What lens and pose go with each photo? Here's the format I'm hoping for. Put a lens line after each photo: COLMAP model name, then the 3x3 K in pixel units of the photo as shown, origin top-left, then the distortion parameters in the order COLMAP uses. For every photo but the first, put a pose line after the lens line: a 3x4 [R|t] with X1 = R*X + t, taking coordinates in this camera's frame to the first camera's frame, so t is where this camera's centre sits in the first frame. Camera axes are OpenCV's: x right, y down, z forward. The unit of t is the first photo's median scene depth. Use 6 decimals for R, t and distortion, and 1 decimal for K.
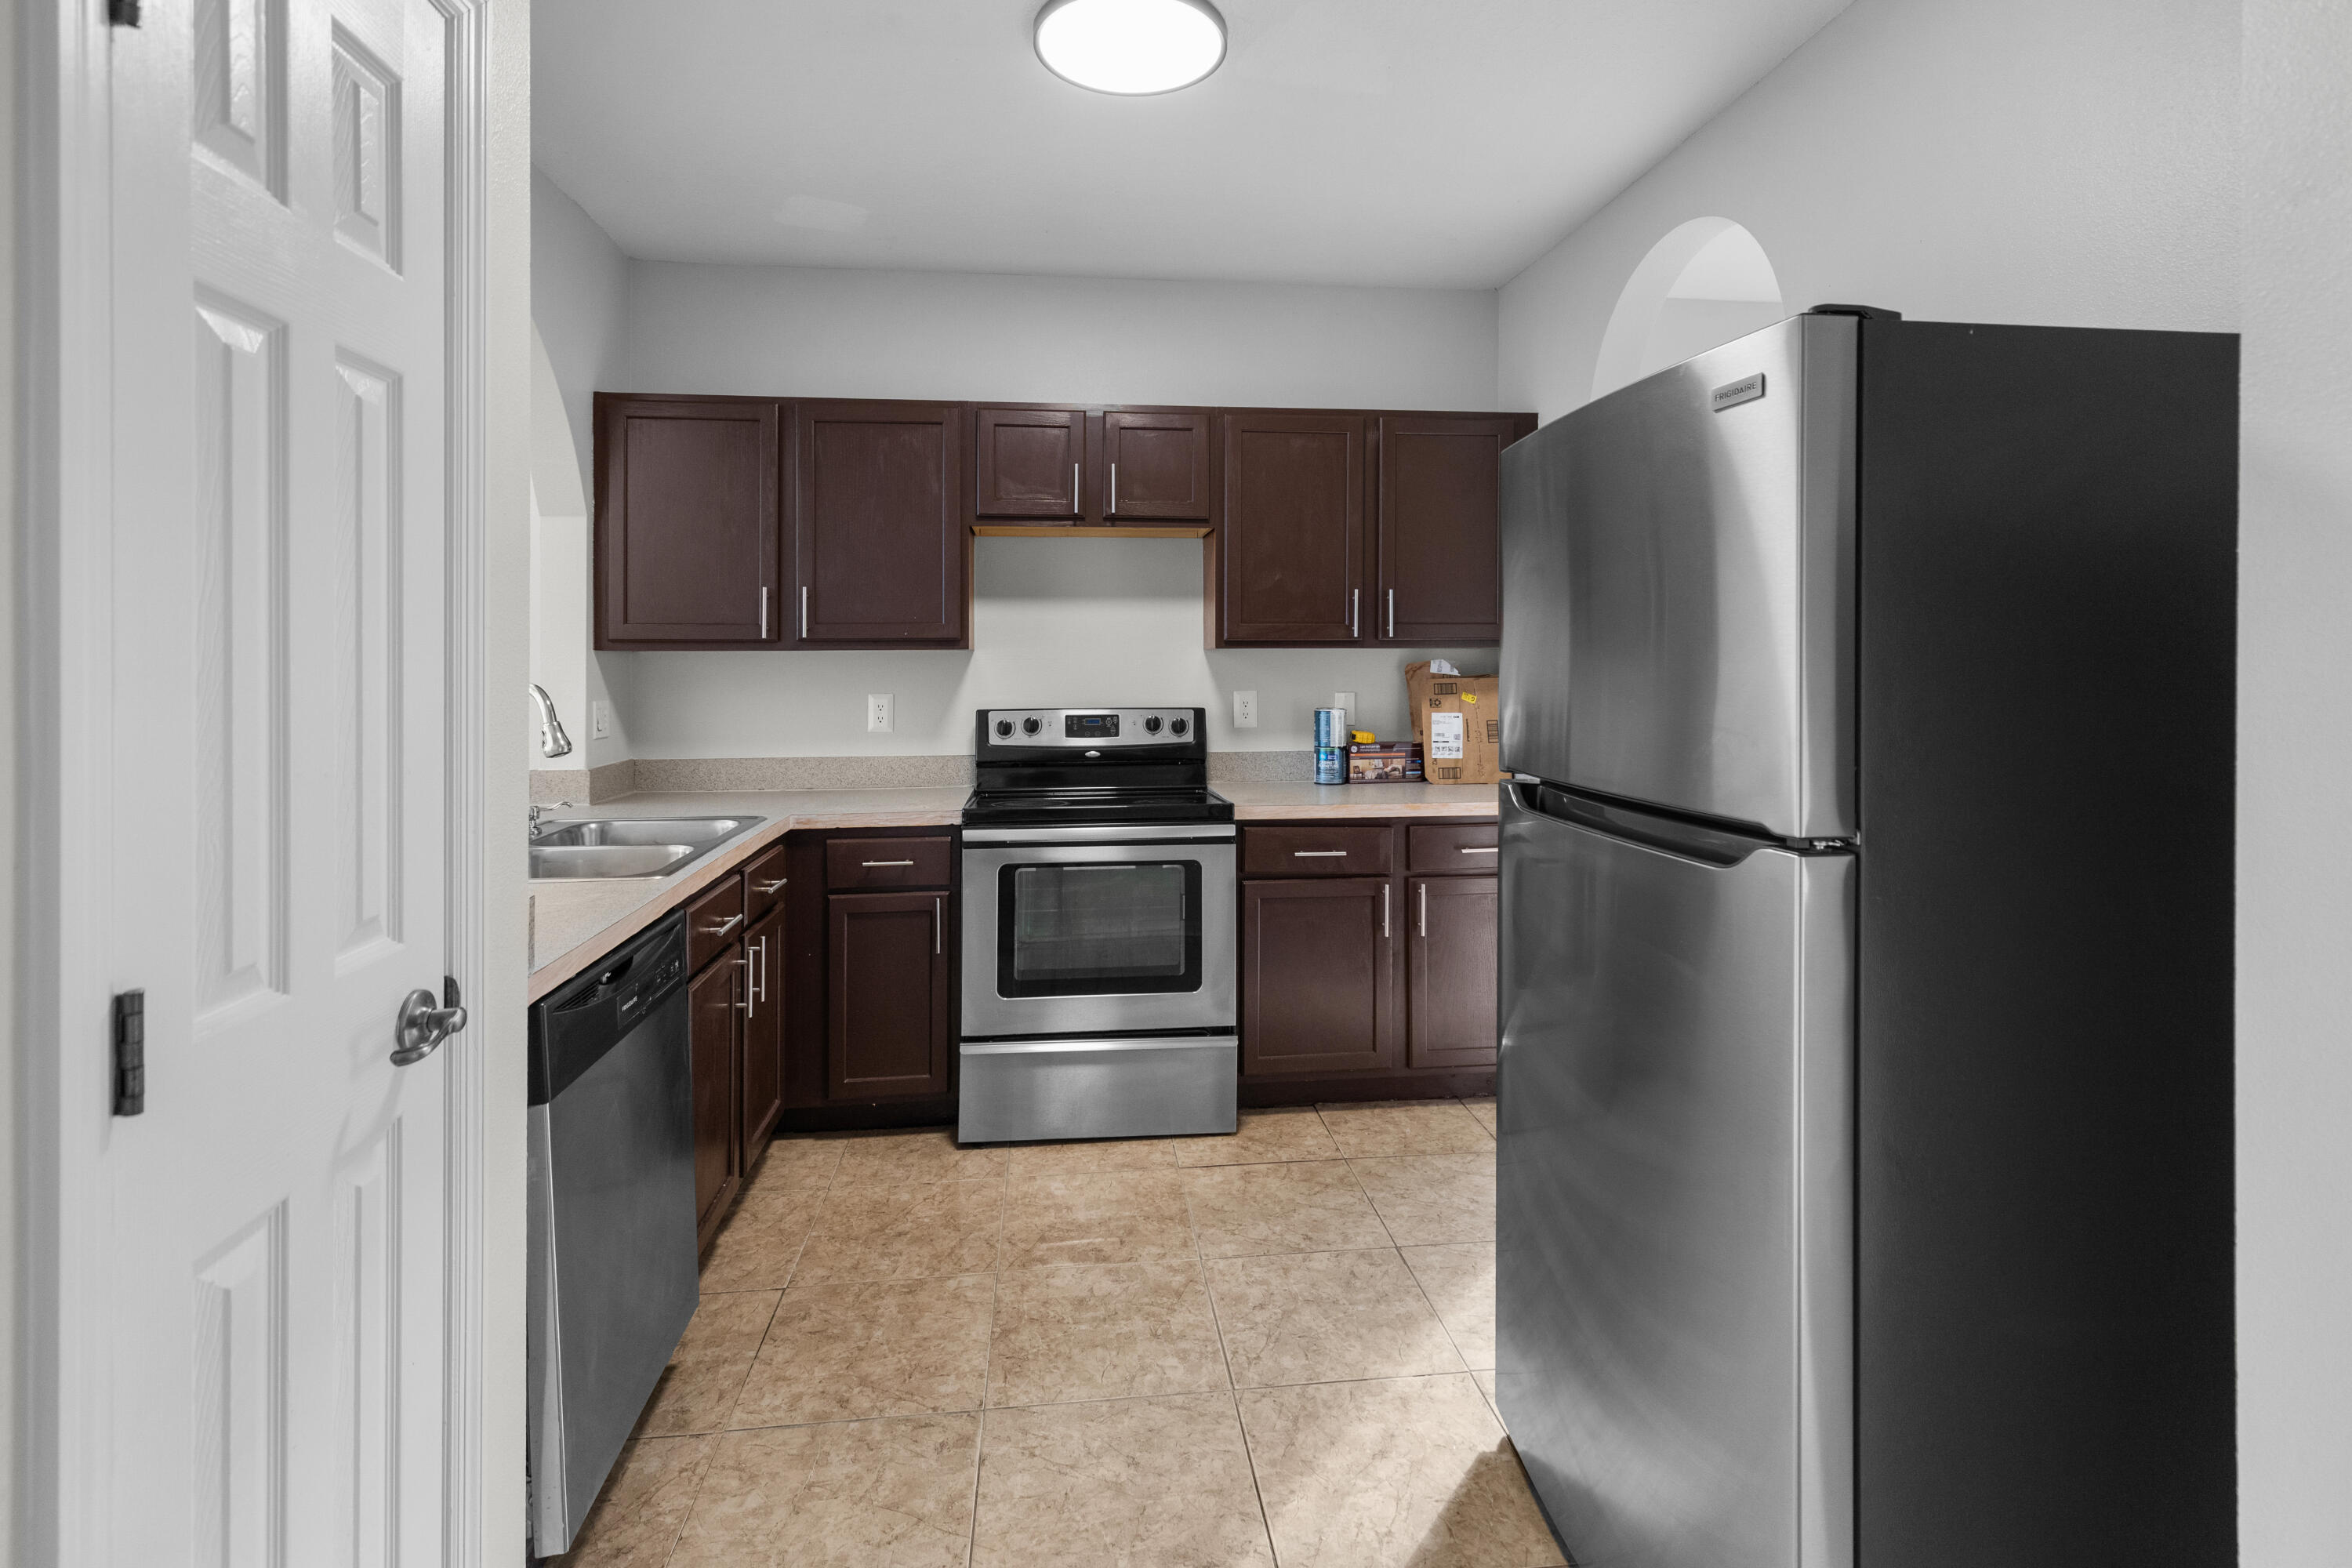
lens RADIAL K [[1079.5, 0, 1183.3], [0, 1079.5, 719.1], [0, 0, 1]] dist [0.013303, -0.000549]
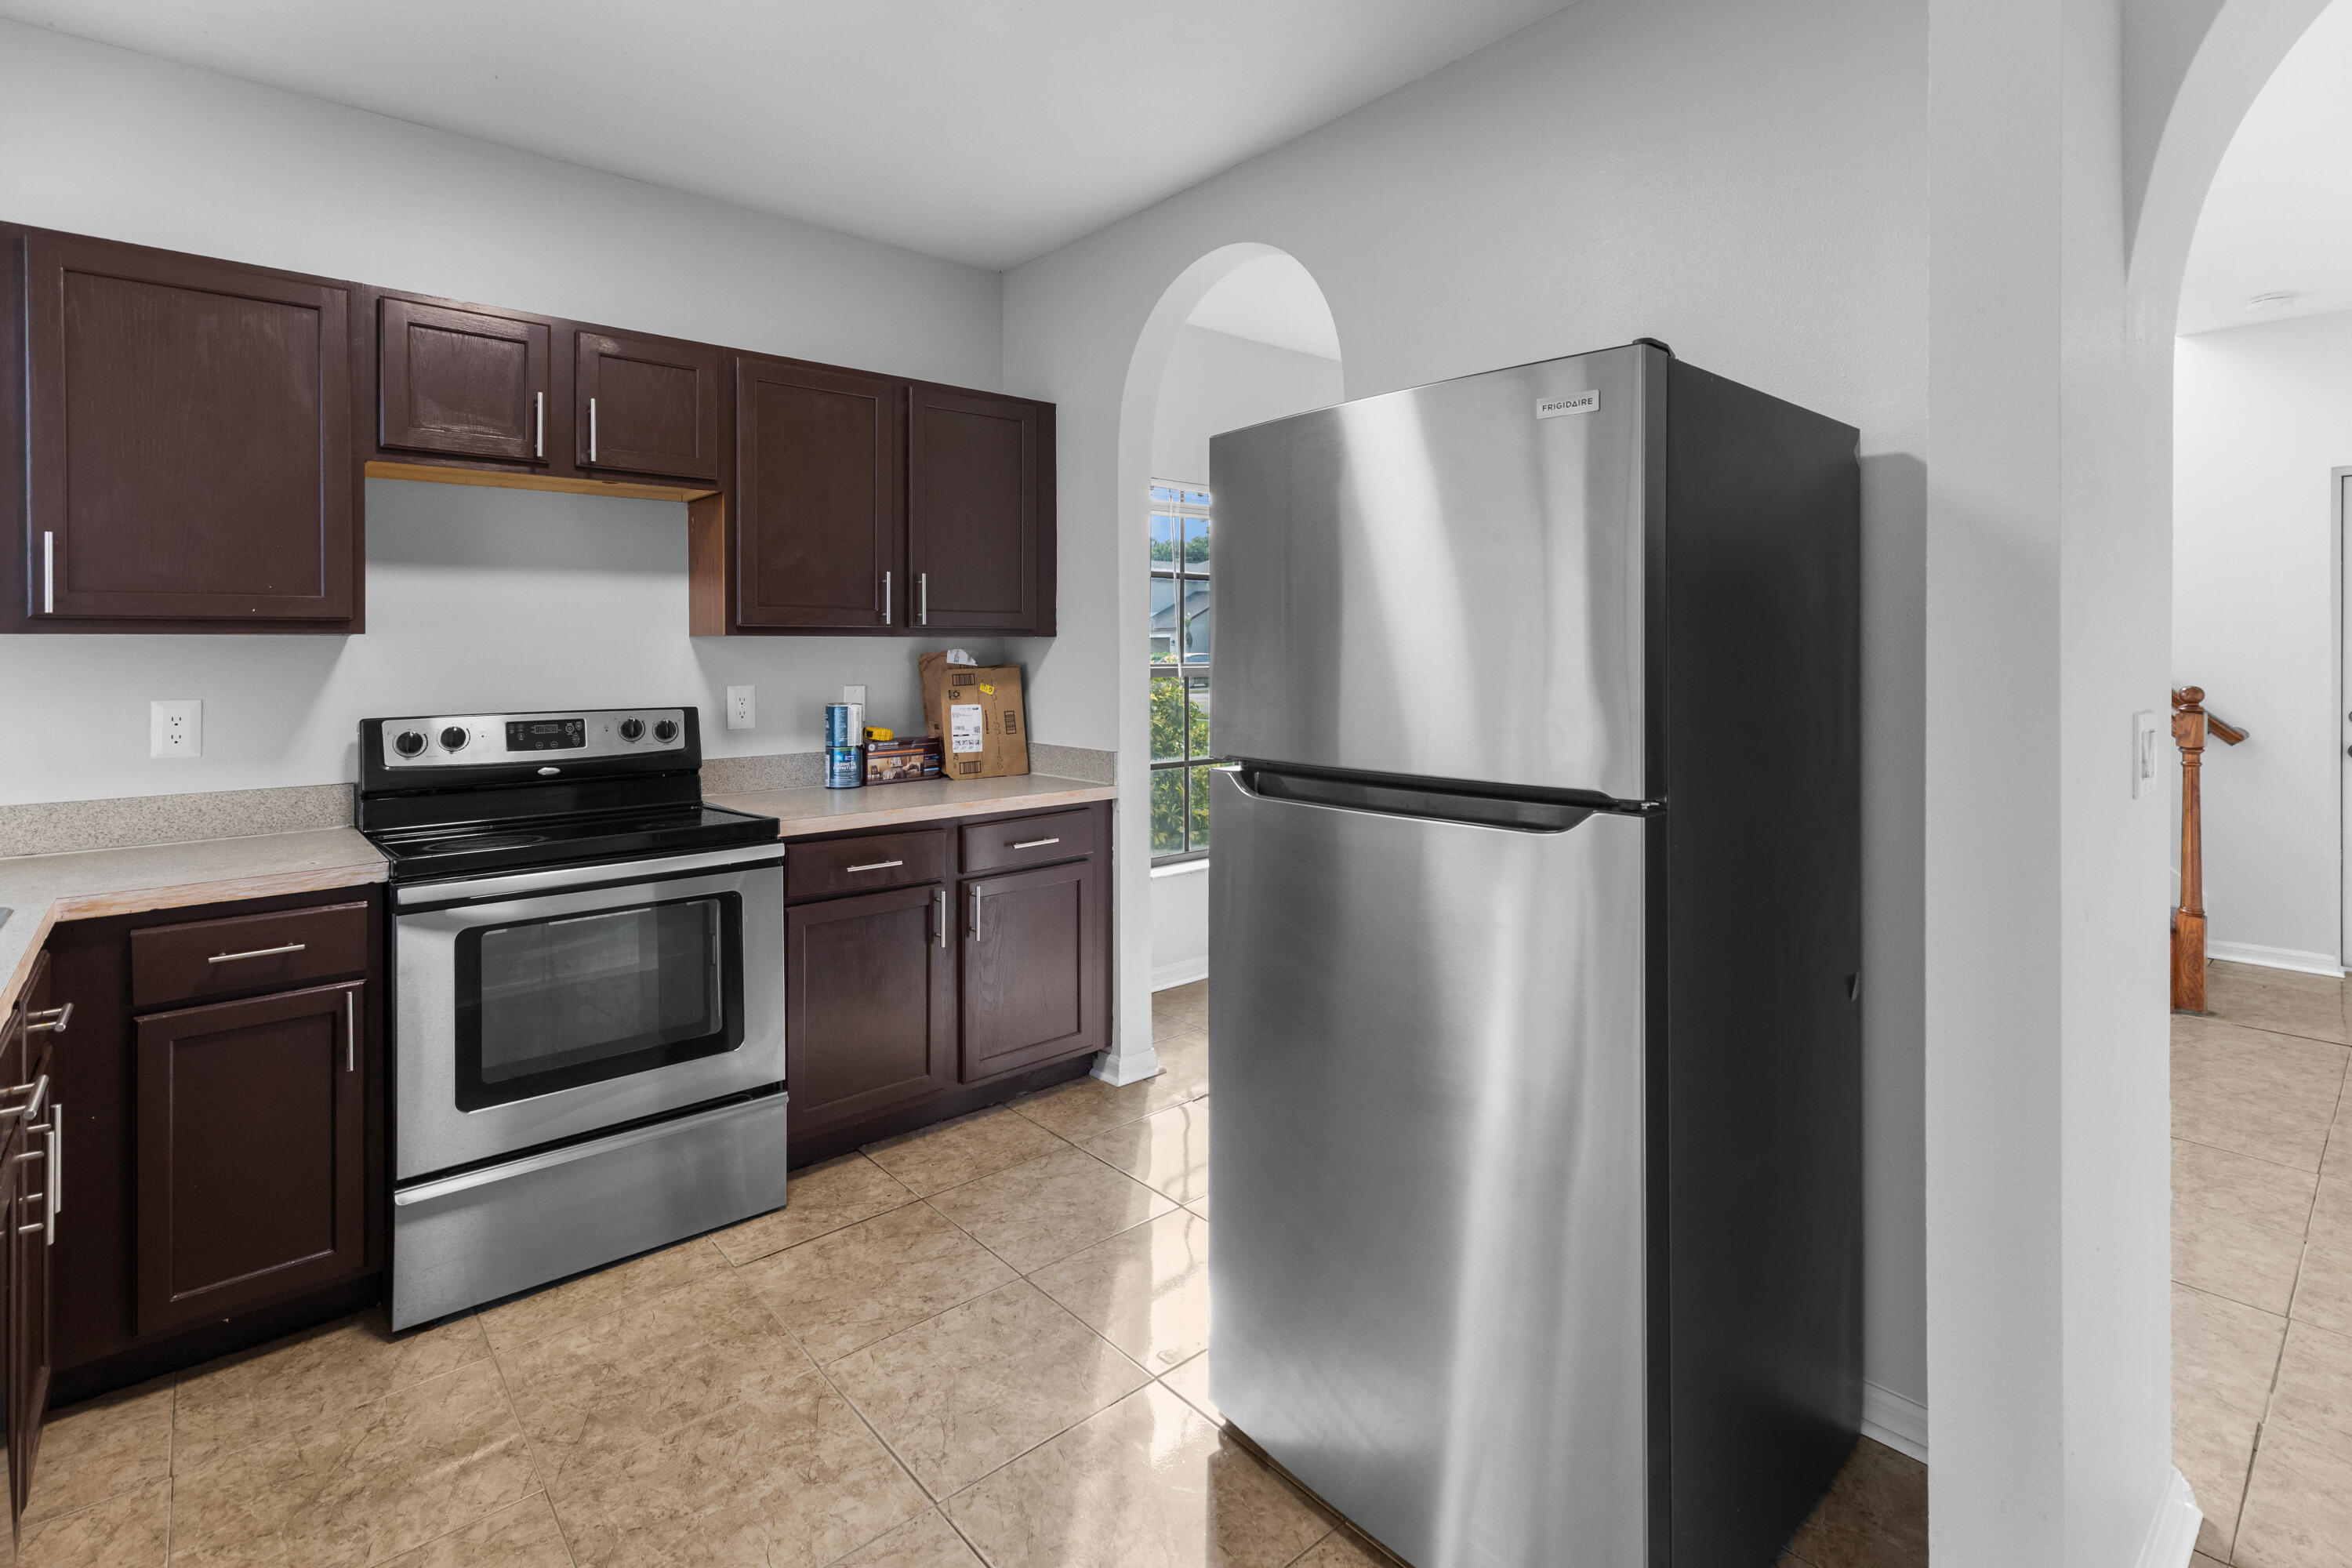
lens RADIAL K [[1092.5, 0, 1167.7], [0, 1092.5, 707.1], [0, 0, 1]] dist [0.010164, -0.000391]
pose [[0.829937, -0.029541, 0.557075, -0.175432], [0.031959, 0.999475, 0.005388, -0.003864], [-0.556941, 0.013331, 0.830445, 0.115853]]
